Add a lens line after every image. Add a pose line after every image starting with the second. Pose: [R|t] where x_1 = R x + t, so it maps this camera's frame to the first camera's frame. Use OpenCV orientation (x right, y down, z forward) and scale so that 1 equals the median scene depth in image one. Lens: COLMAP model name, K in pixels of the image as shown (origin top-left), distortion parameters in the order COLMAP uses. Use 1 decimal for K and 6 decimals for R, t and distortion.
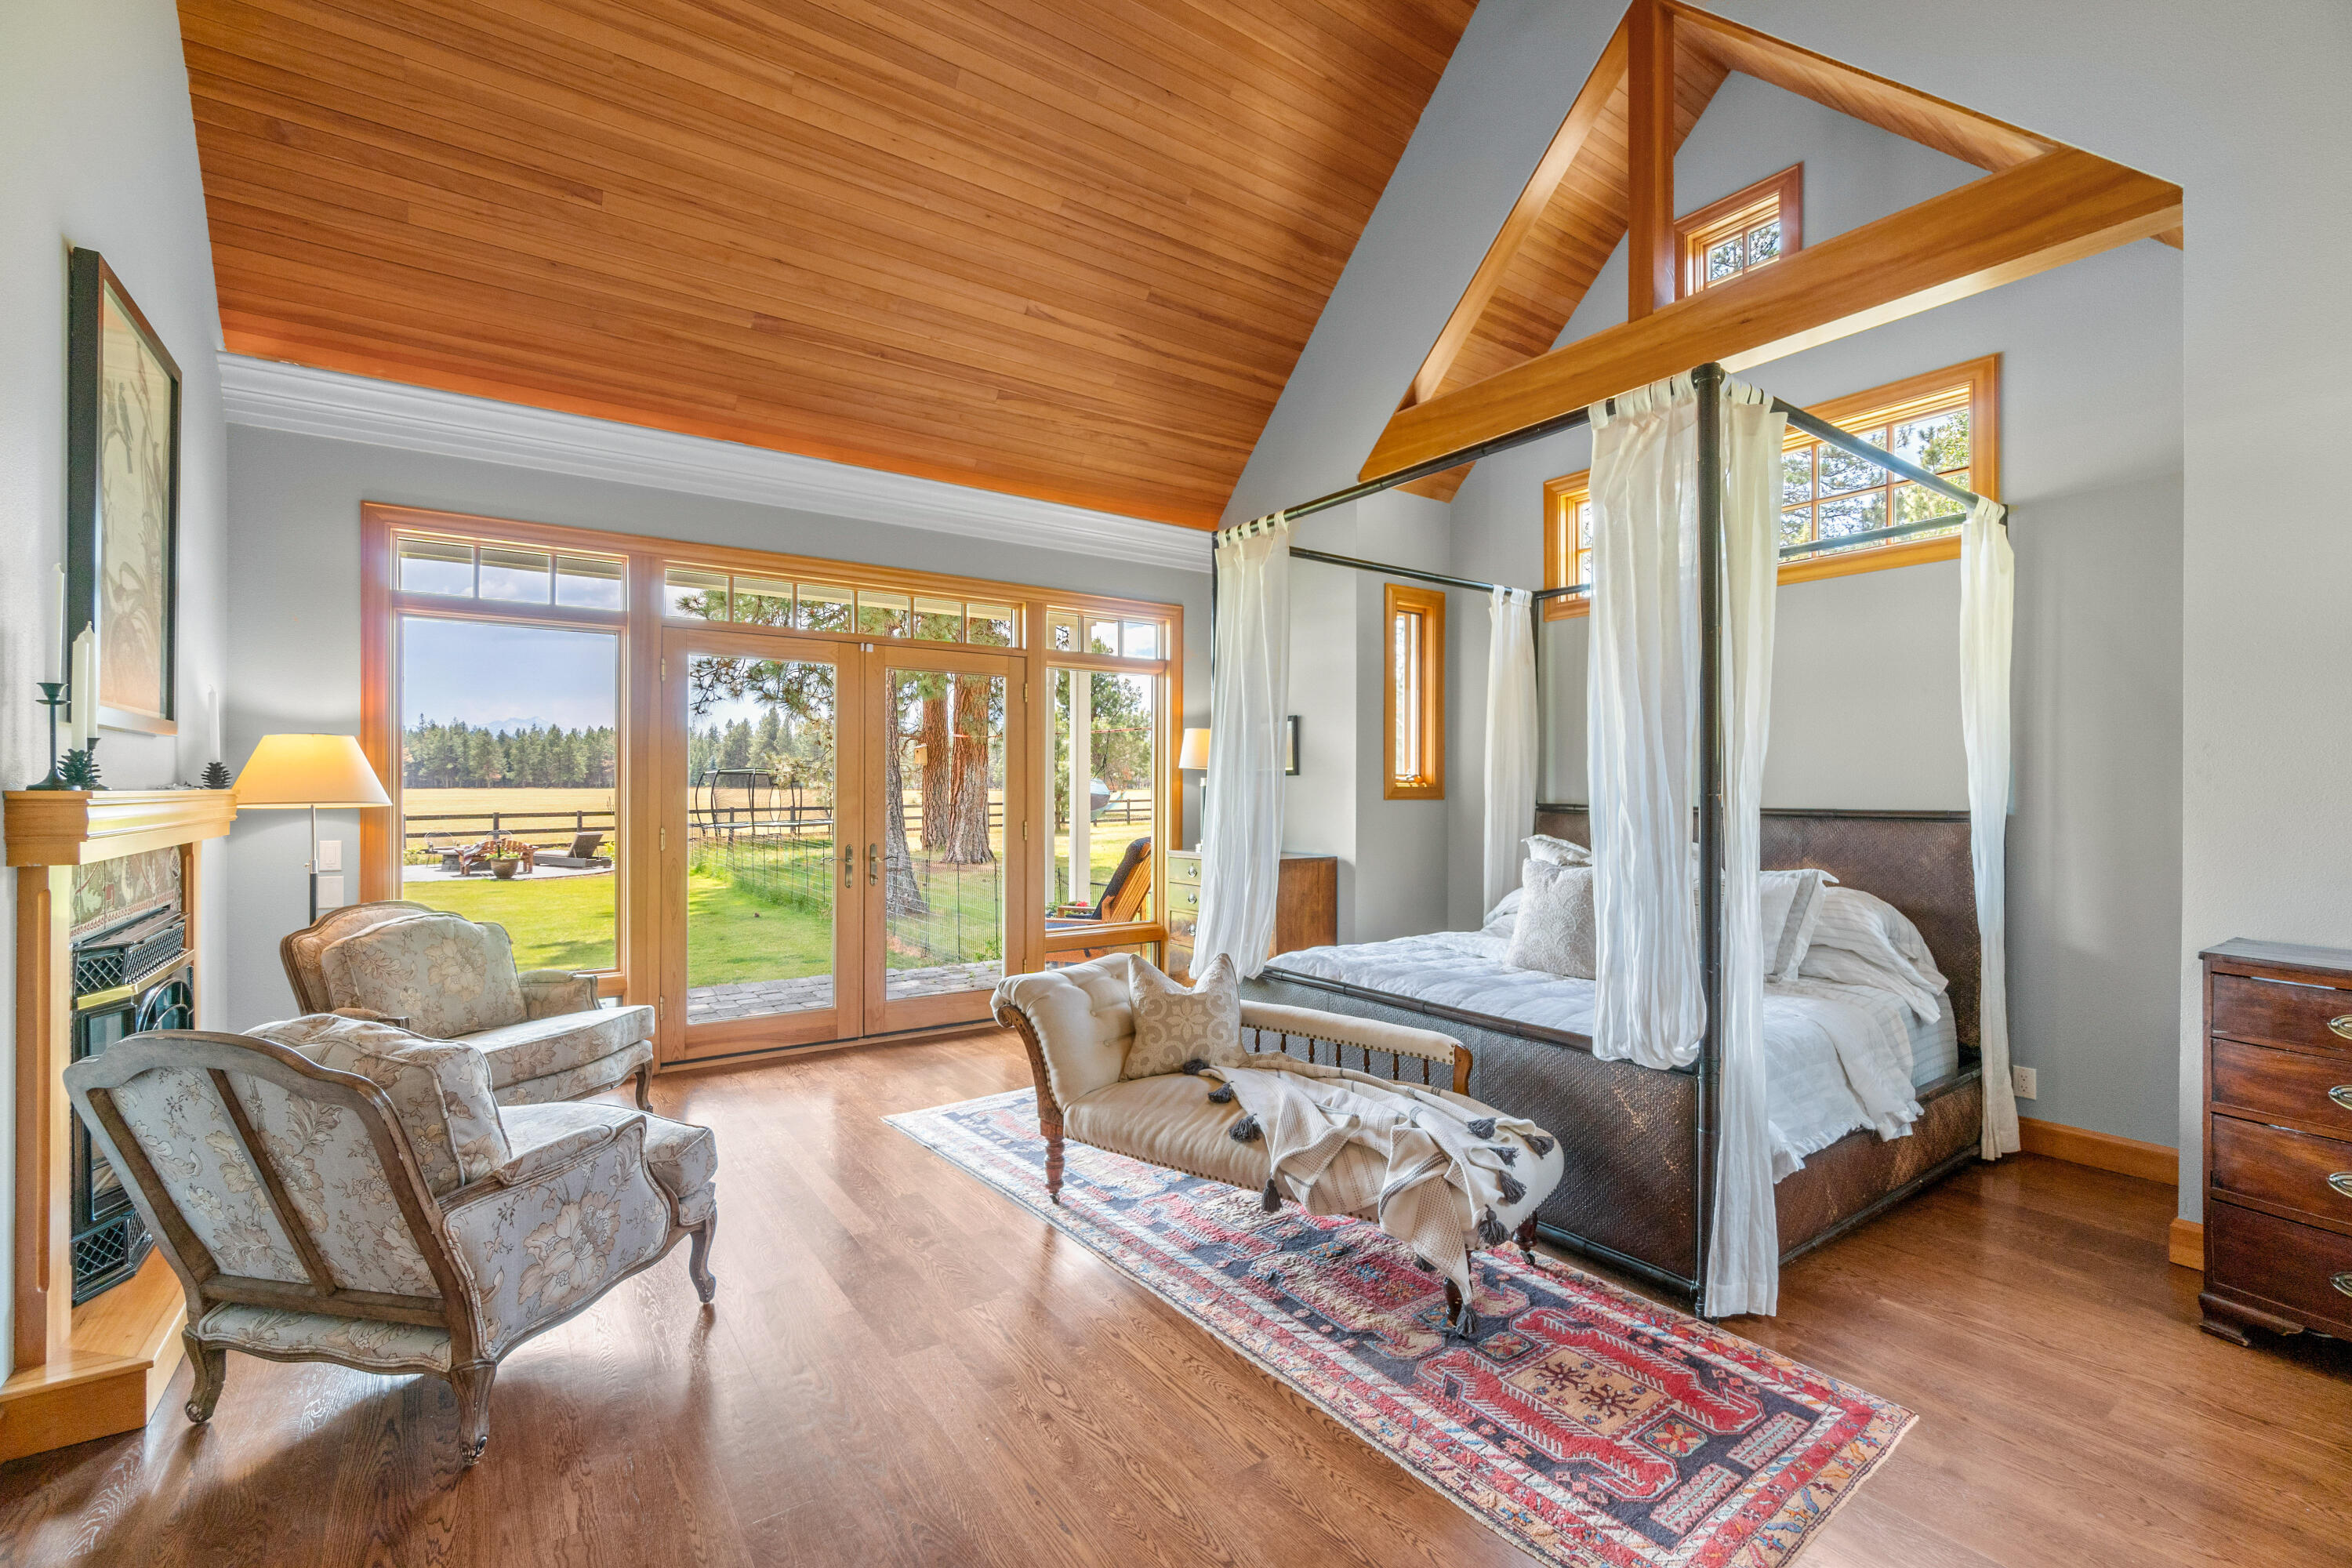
lens RADIAL K [[1004.5, 0, 1177.0], [0, 1004.5, 777.7], [0, 0, 1]] dist [-0.007819, 0.001595]
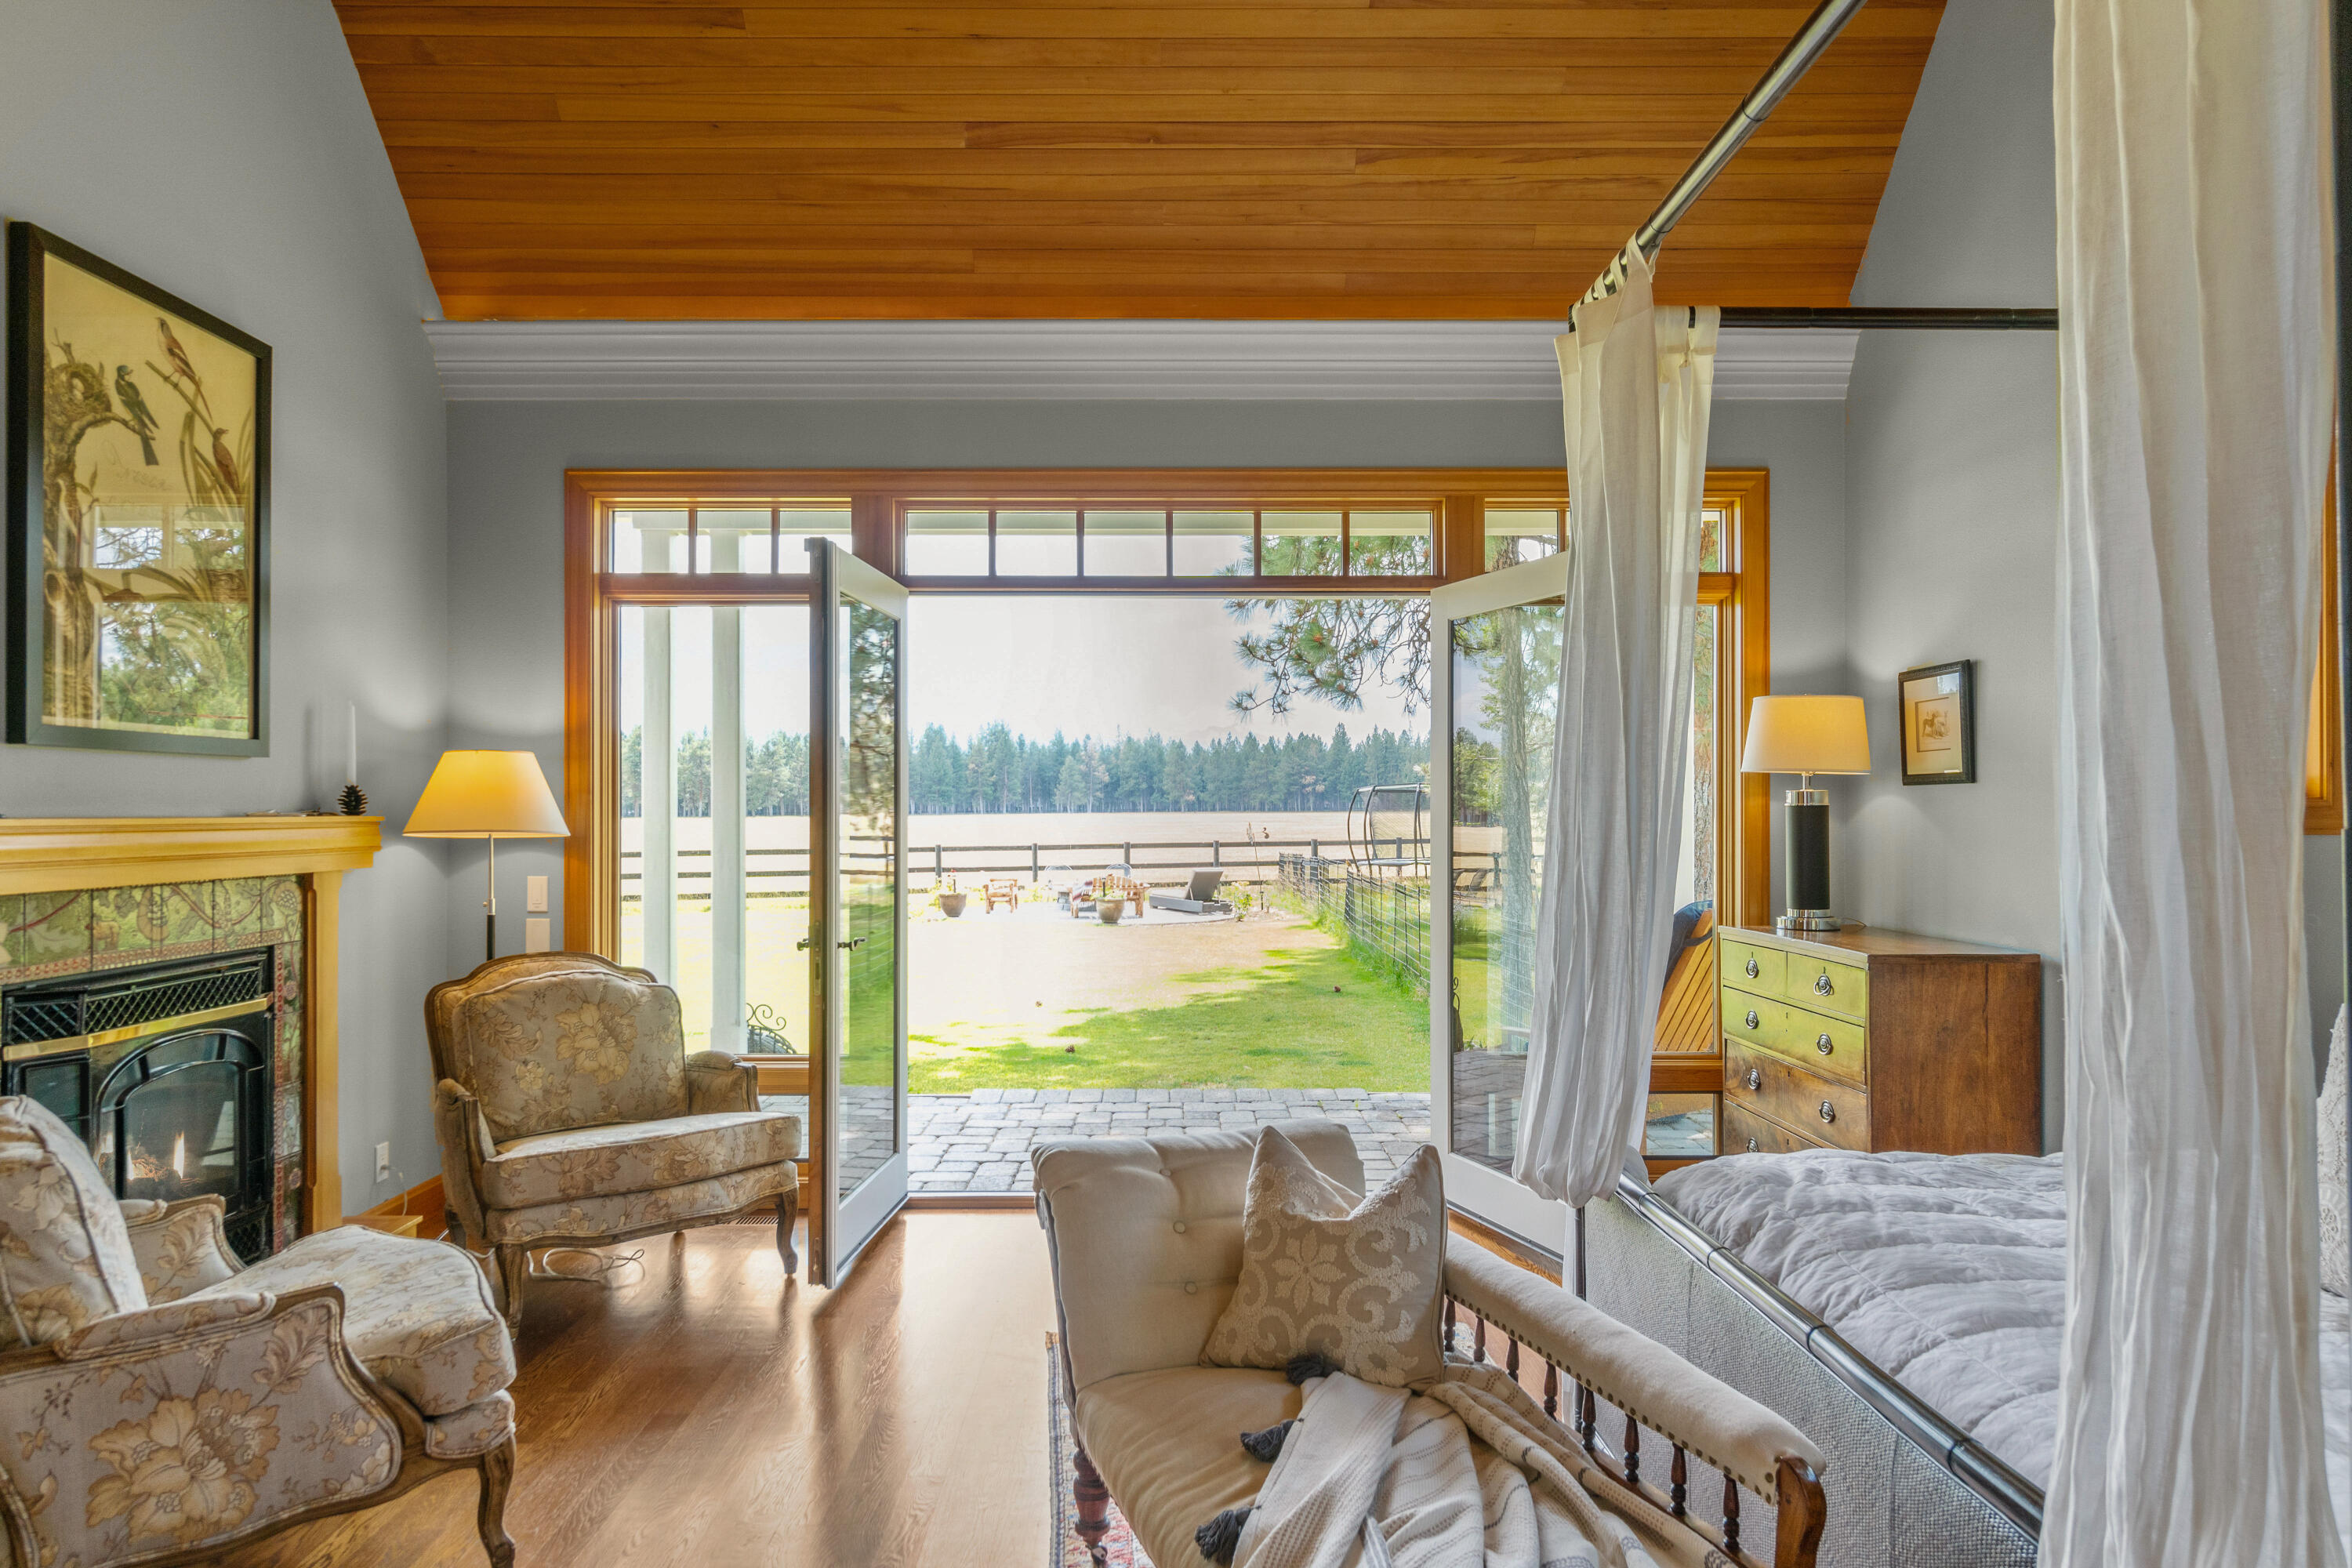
lens RADIAL K [[1466.8, 0, 1170.1], [0, 1466.8, 790.9], [0, 0, 1]] dist [0.001073, 0.000269]
pose [[0.823989, -0.010899, -0.566502, 0.310225], [0.009140, 0.999941, -0.005944, 0.003176], [0.566533, -0.000280, 0.824039, 0.293566]]
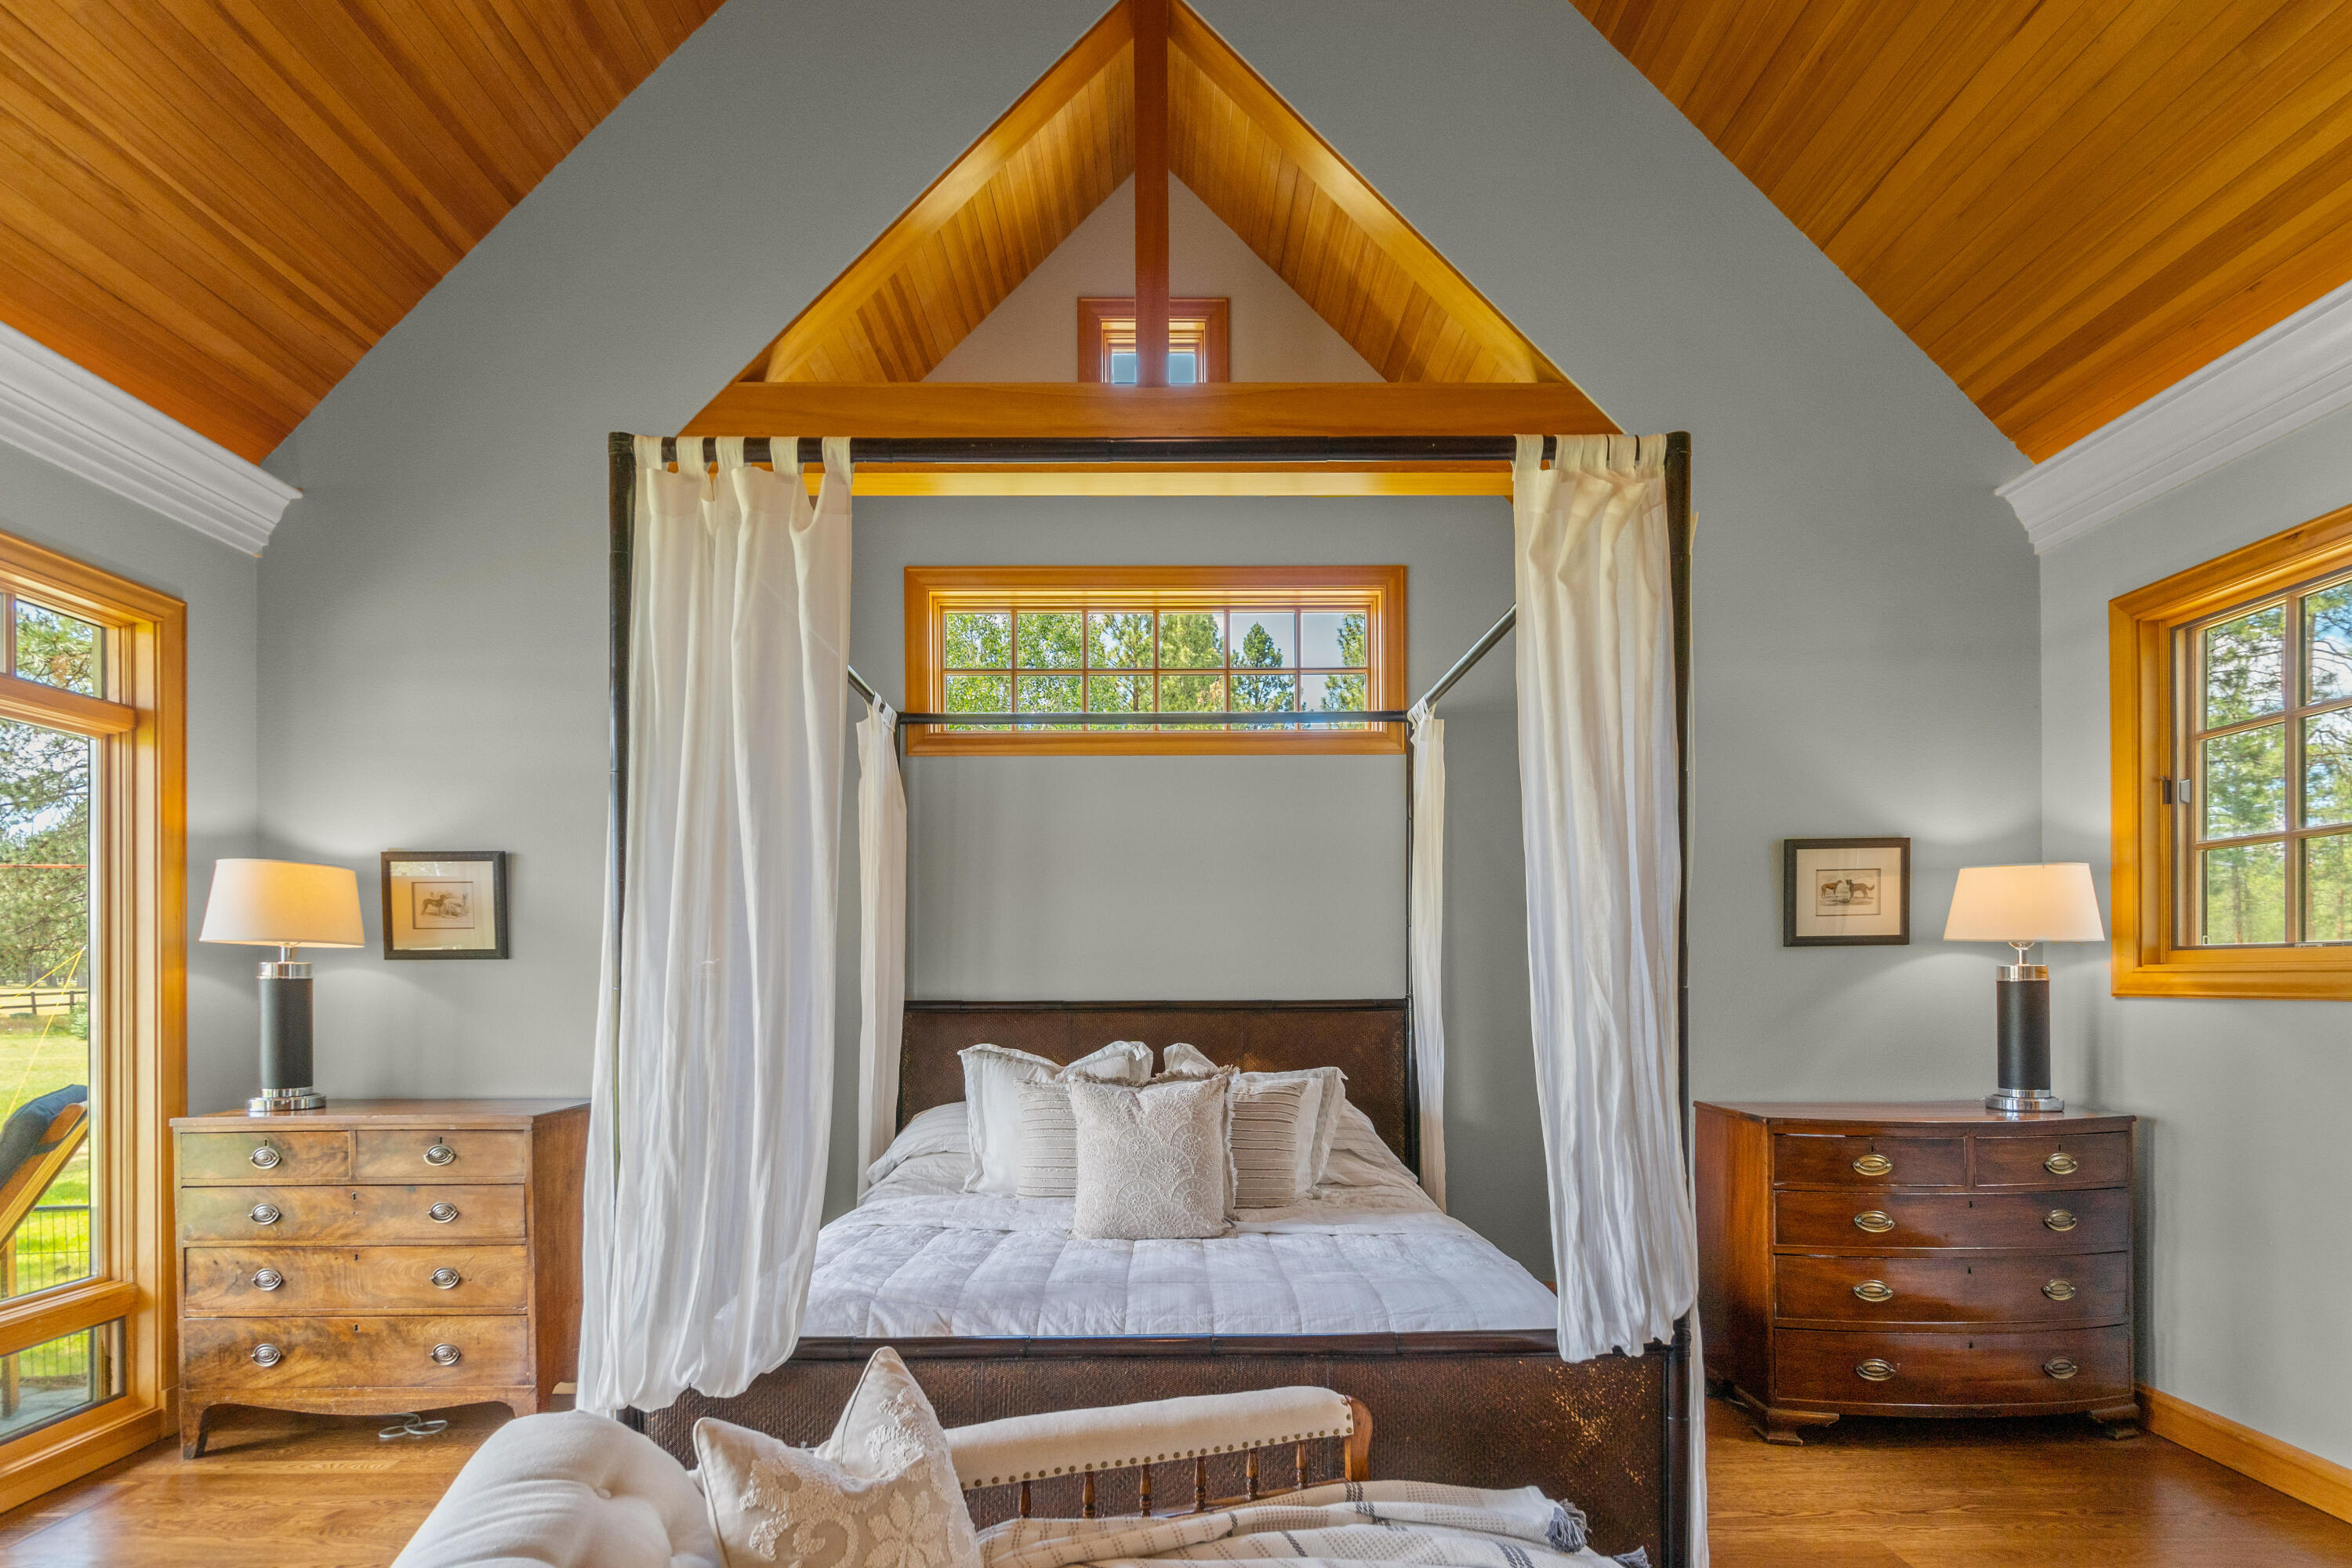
lens RADIAL K [[1063.9, 0, 1175.3], [0, 1063.9, 972.1], [0, 0, 1]] dist [-0.003877, -0.000174]
pose [[0.566591, -0.000090, 0.823999, -0.240279], [-0.003506, 0.999991, 0.002520, 0.003109], [-0.823992, -0.004317, 0.566585, 0.547559]]
